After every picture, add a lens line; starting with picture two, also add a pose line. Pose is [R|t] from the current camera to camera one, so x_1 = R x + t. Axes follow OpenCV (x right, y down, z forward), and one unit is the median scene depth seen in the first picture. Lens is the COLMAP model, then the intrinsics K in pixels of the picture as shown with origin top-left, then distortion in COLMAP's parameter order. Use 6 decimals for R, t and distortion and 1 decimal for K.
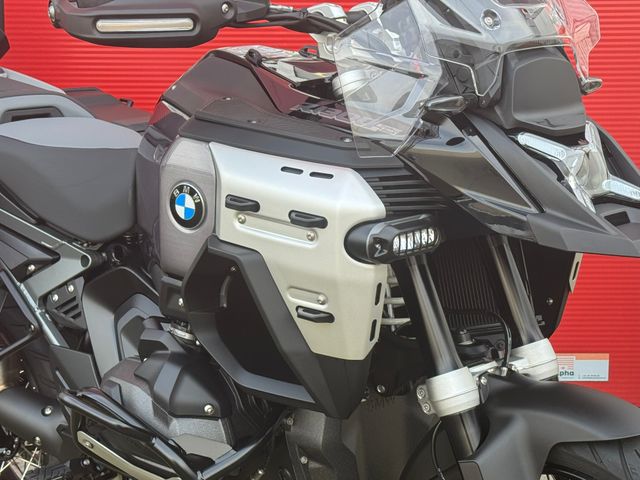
lens RADIAL K [[1344.4, 0, 328.5], [0, 1344.4, 240.9], [0, 0, 1]] dist [0.131476, 0.125930]
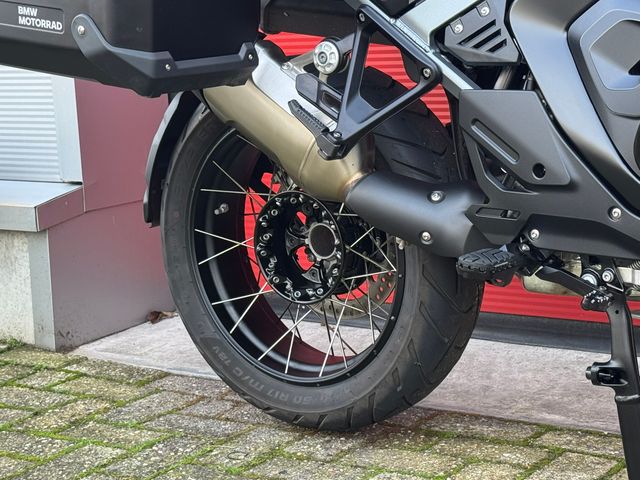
lens RADIAL K [[1427.9, 0, 320.0], [0, 1427.9, 240.0], [0, 0, 1]] dist [0.099628, 0.691098]
pose [[0.995483, -0.053053, 0.078728, -0.432125], [0.054922, 0.998253, -0.021764, 0.211565], [-0.077436, 0.025989, 0.996659, 0.313947]]
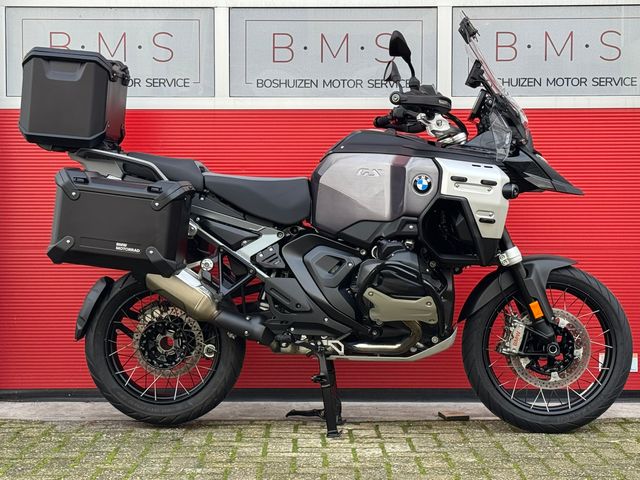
lens RADIAL K [[1427.9, 0, 320.0], [0, 1427.9, 240.0], [0, 0, 1]] dist [0.099628, 0.691098]
pose [[0.782215, -0.005672, 0.622983, -1.819023], [0.108875, 0.985815, -0.127728, 0.374832], [-0.613422, 0.167738, 0.771737, -0.848637]]
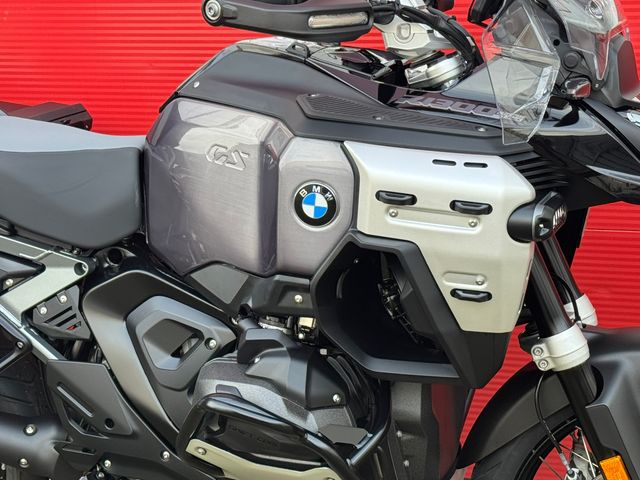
lens RADIAL K [[1427.9, 0, 320.0], [0, 1427.9, 240.0], [0, 0, 1]] dist [0.099628, 0.691098]
pose [[0.923968, -0.105243, 0.367706, -0.490925], [0.091049, 0.994282, 0.055791, -0.057971], [-0.371475, -0.018070, 0.928267, -0.008547]]
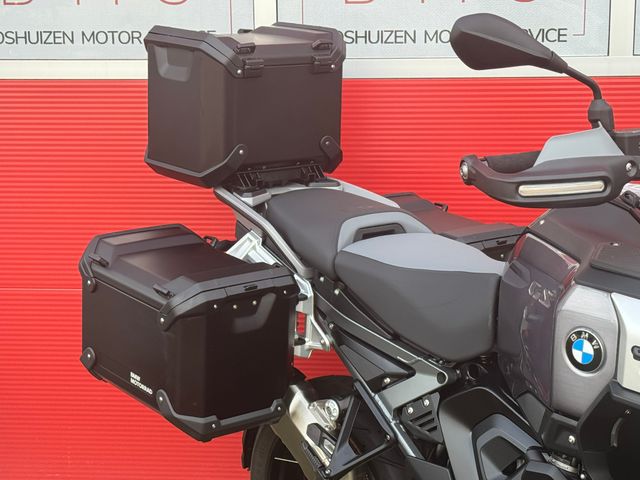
lens RADIAL K [[1336.6, 0, 320.0], [0, 1336.6, 240.0], [0, 0, 1]] dist [0.139233, 0.083525]
pose [[0.989706, 0.013266, -0.142498, -0.156864], [-0.017360, 0.999470, -0.027523, -0.077963], [0.142058, 0.029713, 0.989412, -0.071645]]
